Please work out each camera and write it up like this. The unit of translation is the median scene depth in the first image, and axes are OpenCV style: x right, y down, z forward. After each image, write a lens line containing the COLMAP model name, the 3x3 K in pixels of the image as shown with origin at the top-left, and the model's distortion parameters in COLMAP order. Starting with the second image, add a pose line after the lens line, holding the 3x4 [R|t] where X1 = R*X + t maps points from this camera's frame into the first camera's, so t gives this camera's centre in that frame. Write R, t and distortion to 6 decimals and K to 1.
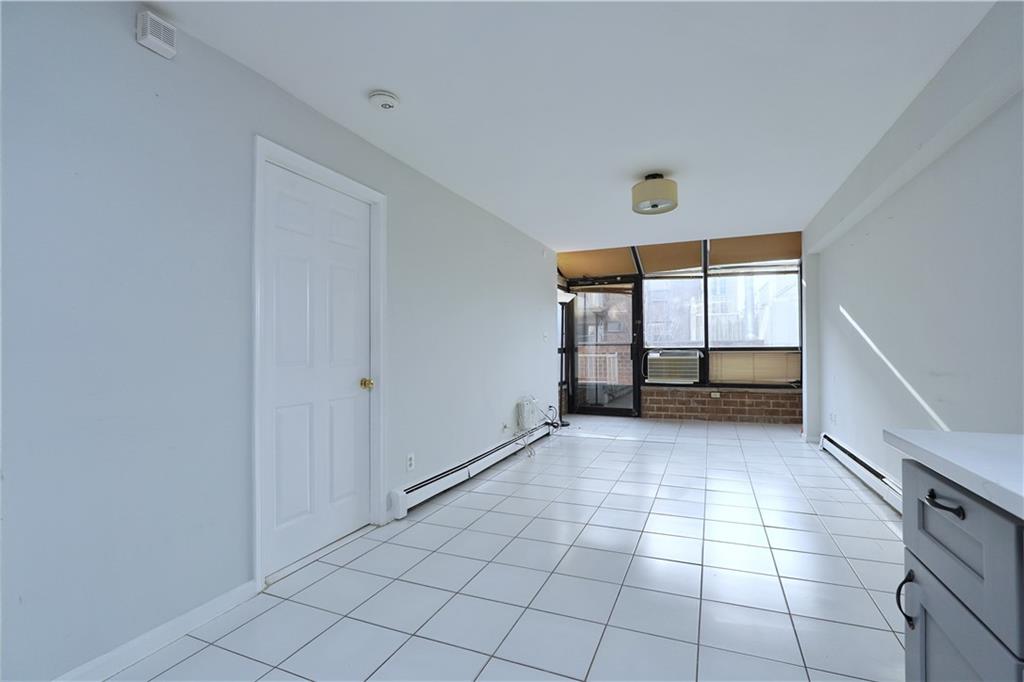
lens RADIAL K [[466.3, 0, 512.5], [0, 466.3, 342.3], [0, 0, 1]] dist [-0.024142, 0.010400]
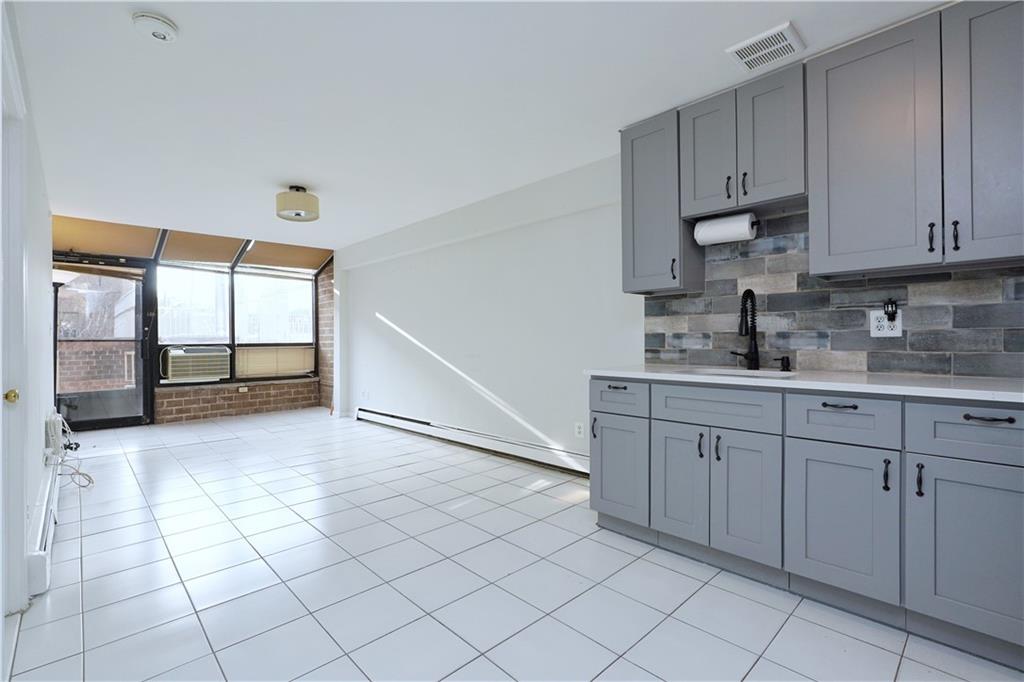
lens RADIAL K [[466.3, 0, 510.3], [0, 466.3, 341.4], [0, 0, 1]] dist [-0.024142, 0.010400]
pose [[0.398994, 0.001850, 0.916952, -0.259489], [-0.003300, 0.999994, -0.000582, 0.005059], [-0.916948, -0.002794, 0.398998, 0.045660]]
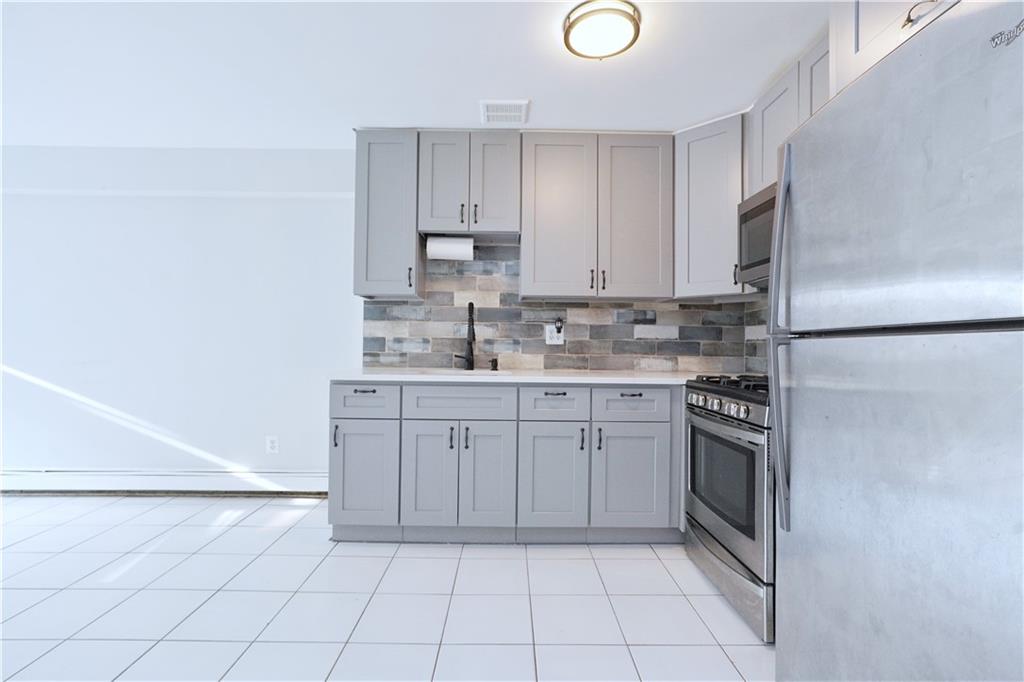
lens RADIAL K [[466.3, 0, 510.3], [0, 466.3, 341.3], [0, 0, 1]] dist [-0.024142, 0.010400]
pose [[-0.395280, 0.013038, 0.918468, -0.263887], [-0.014601, 0.999684, -0.020475, 0.007767], [-0.918445, -0.021503, -0.394964, 0.148399]]
